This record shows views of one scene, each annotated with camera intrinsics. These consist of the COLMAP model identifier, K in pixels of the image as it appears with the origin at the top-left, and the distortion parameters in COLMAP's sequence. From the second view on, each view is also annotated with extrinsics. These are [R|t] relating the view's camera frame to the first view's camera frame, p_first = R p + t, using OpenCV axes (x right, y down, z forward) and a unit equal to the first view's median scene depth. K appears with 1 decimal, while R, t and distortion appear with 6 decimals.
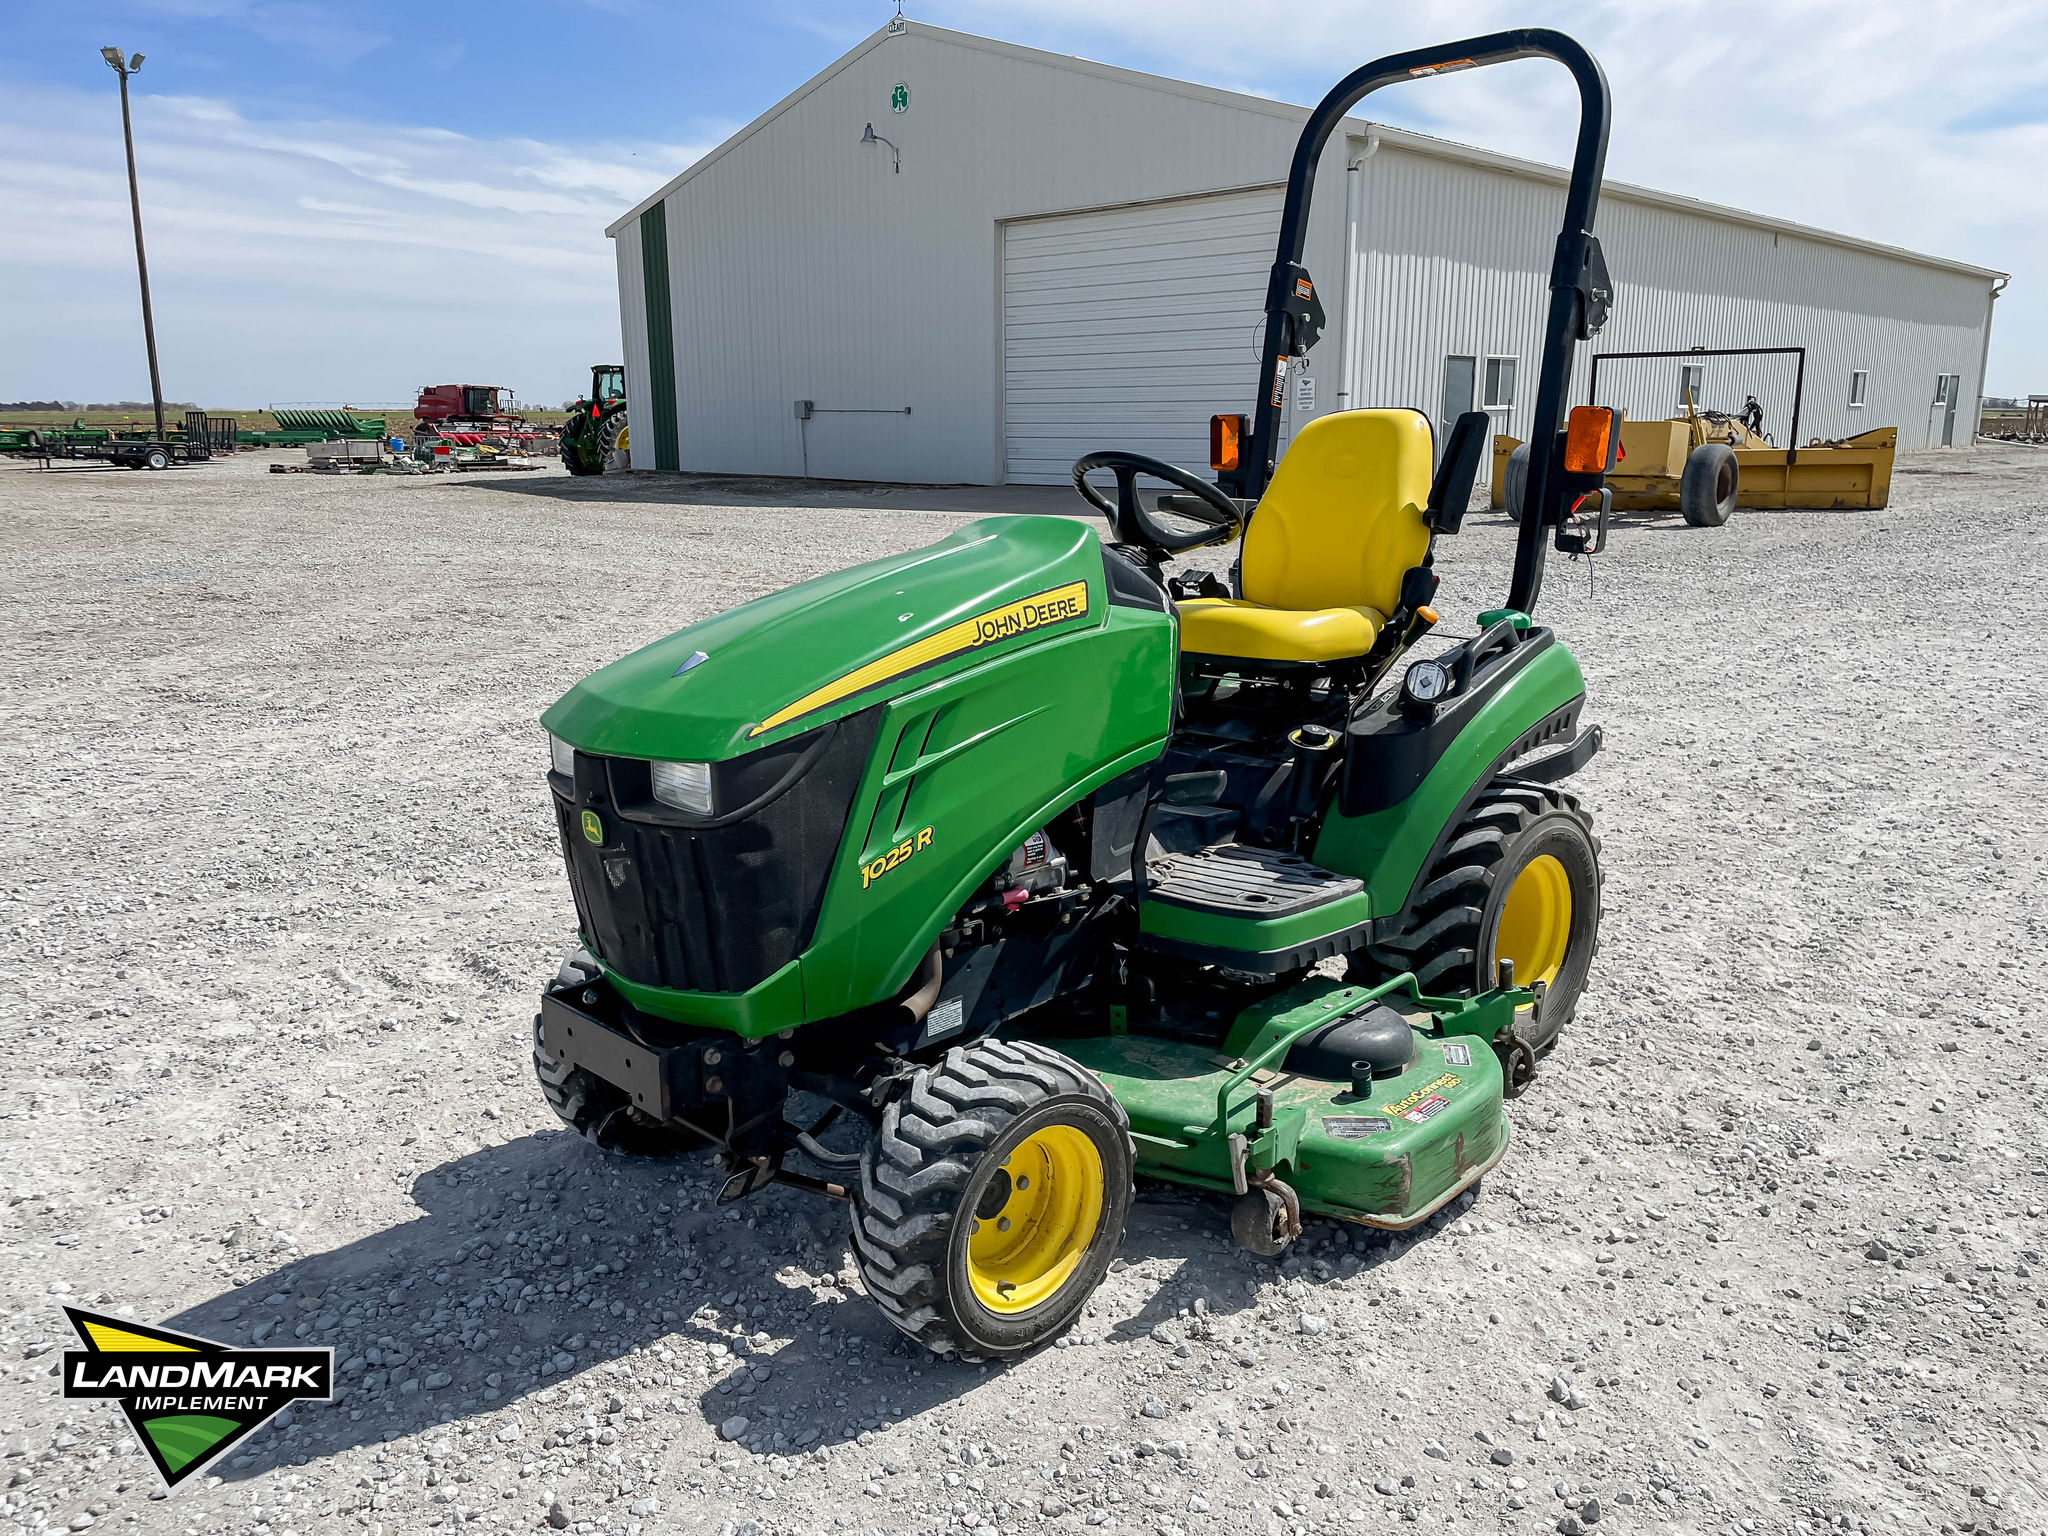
lens RADIAL K [[1539.5, 0, 1020.7], [0, 1539.5, 772.9], [0, 0, 1]] dist [0.091018, -0.112468]
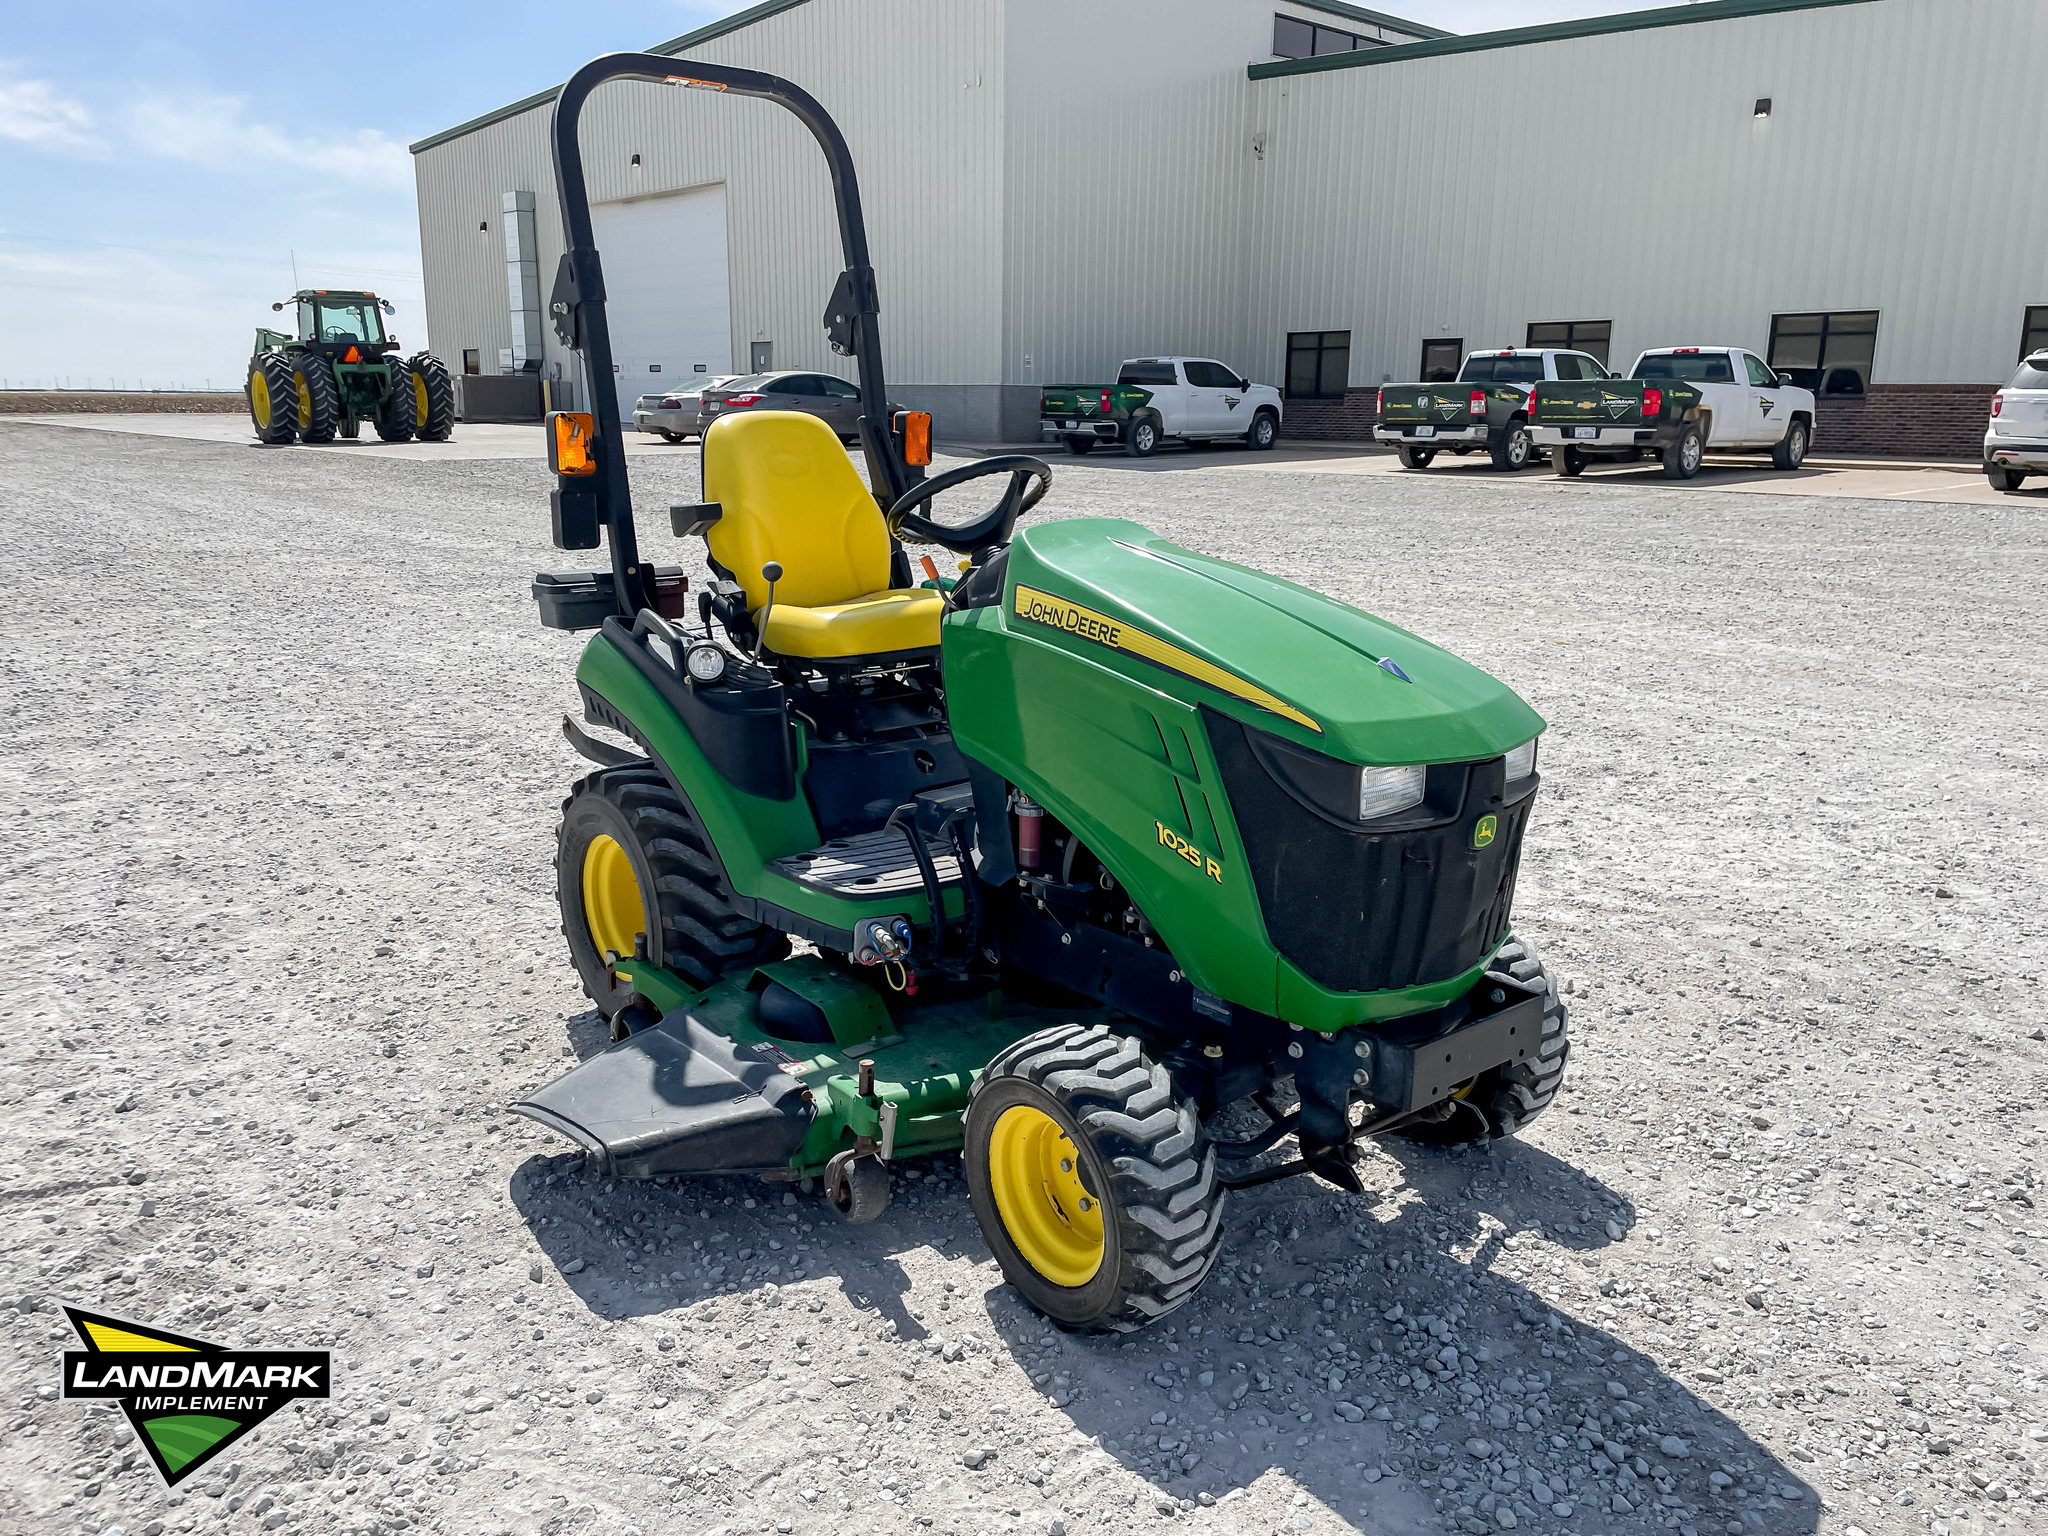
lens RADIAL K [[1539.5, 0, 1021.7], [0, 1539.5, 749.3], [0, 0, 1]] dist [0.091018, -0.112468]
pose [[0.082172, -0.215360, 0.973071, -0.786895], [0.213967, 0.957418, 0.193826, -0.172769], [-0.973379, 0.192278, 0.124753, 0.708122]]
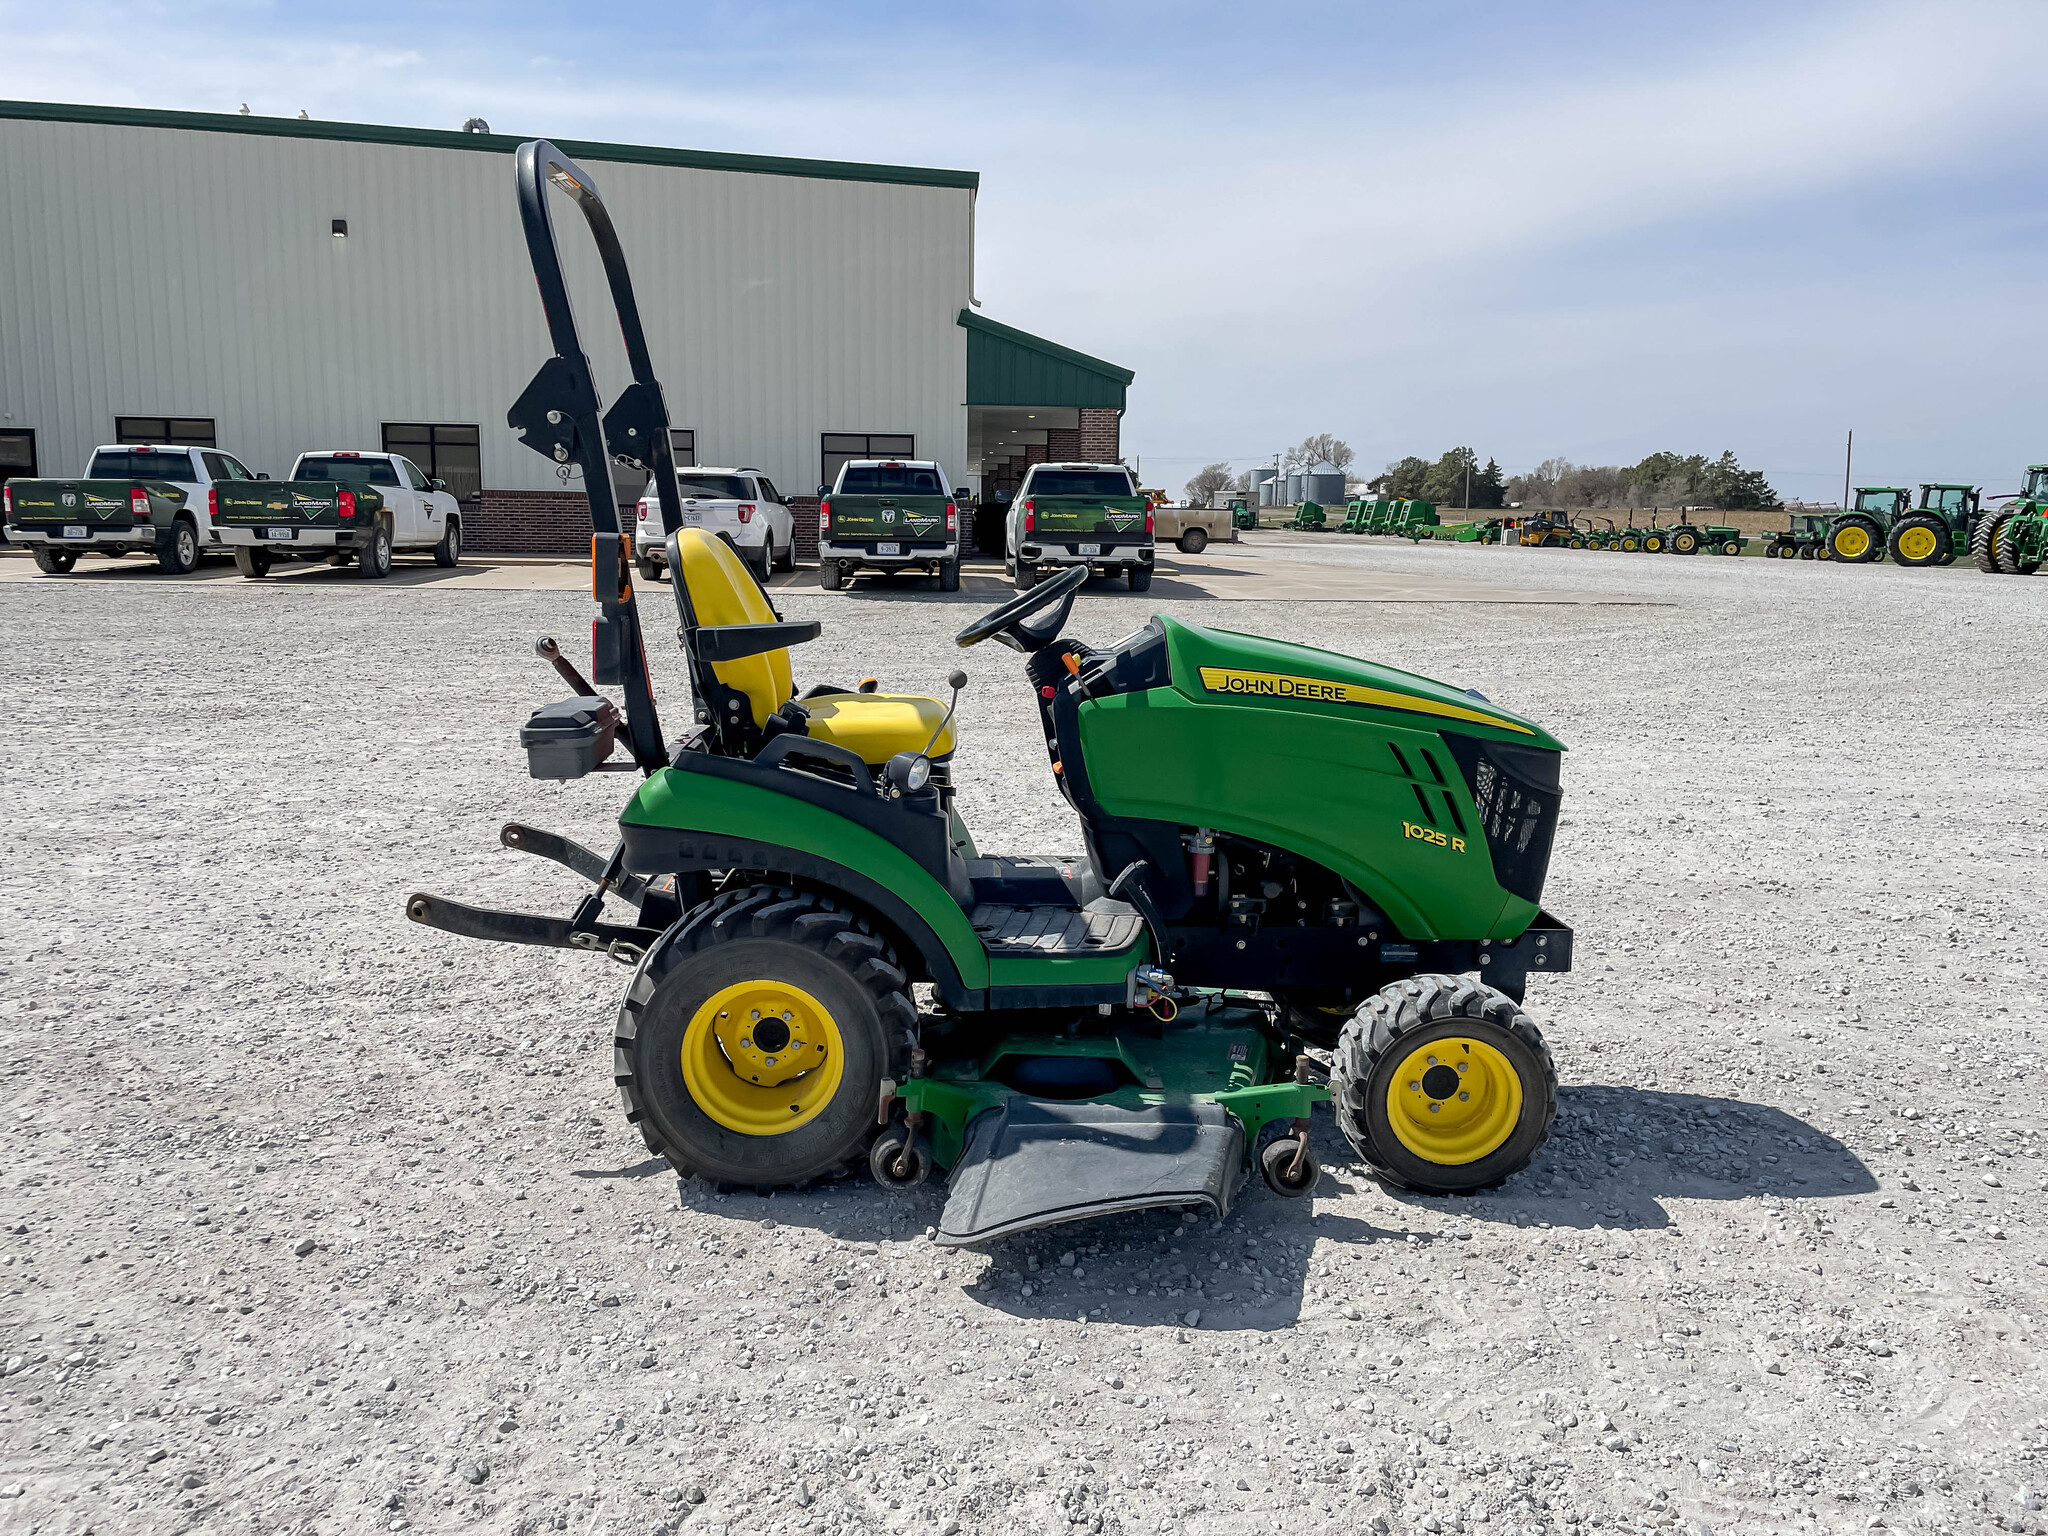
lens RADIAL K [[1539.5, 0, 998.0], [0, 1539.5, 748.6], [0, 0, 1]] dist [0.091018, -0.112468]
pose [[-0.726431, -0.108280, 0.678656, -0.577107], [0.144442, 0.941396, 0.304811, -0.367643], [-0.671889, 0.319450, -0.668219, 1.543972]]
